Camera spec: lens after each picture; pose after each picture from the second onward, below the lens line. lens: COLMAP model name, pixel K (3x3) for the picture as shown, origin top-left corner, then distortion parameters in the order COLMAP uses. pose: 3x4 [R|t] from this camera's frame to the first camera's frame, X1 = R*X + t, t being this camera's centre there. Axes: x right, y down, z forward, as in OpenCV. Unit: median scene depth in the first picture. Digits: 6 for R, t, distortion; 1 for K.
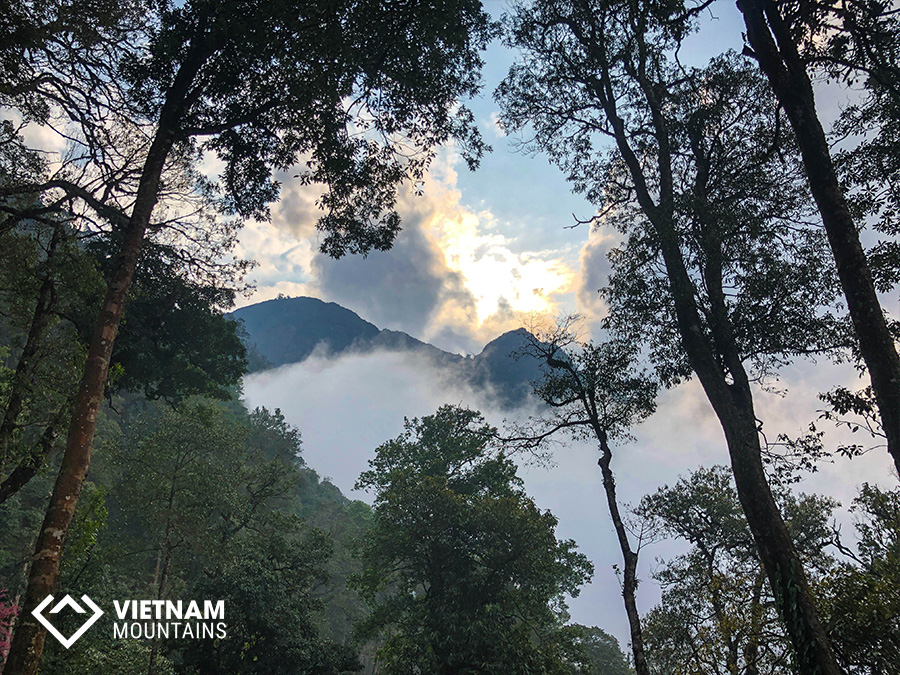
lens RADIAL K [[721.1, 0, 450.0], [0, 721.1, 337.5], [0, 0, 1]] dist [0.000038, 0.011167]
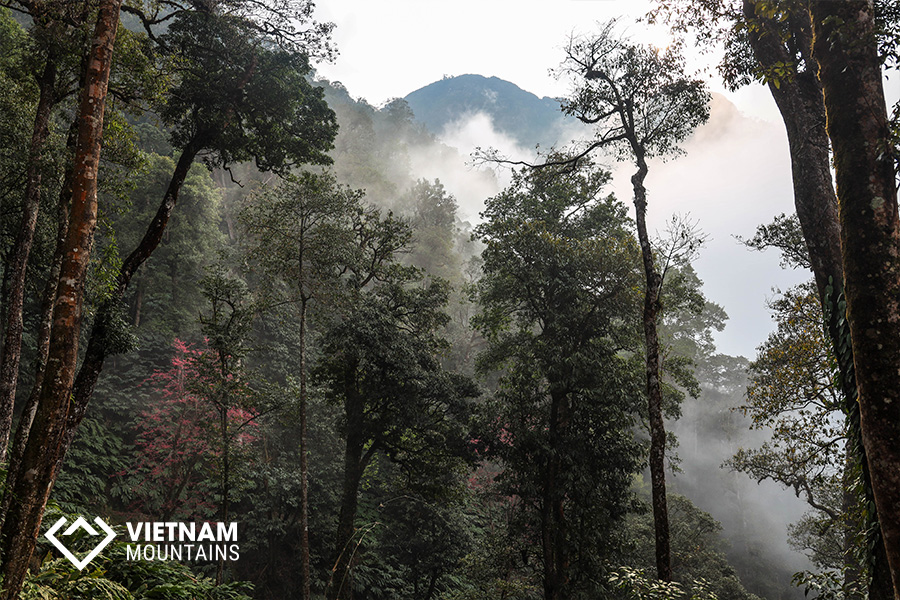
lens RADIAL K [[654.3, 0, 450.0], [0, 654.3, 300.0], [0, 0, 1]] dist [-0.029504, 0.001311]
pose [[0.966140, -0.044829, -0.254095, 0.171838], [0.114793, 0.956640, 0.267699, 0.067592], [0.231077, -0.287803, 0.929394, 0.143175]]
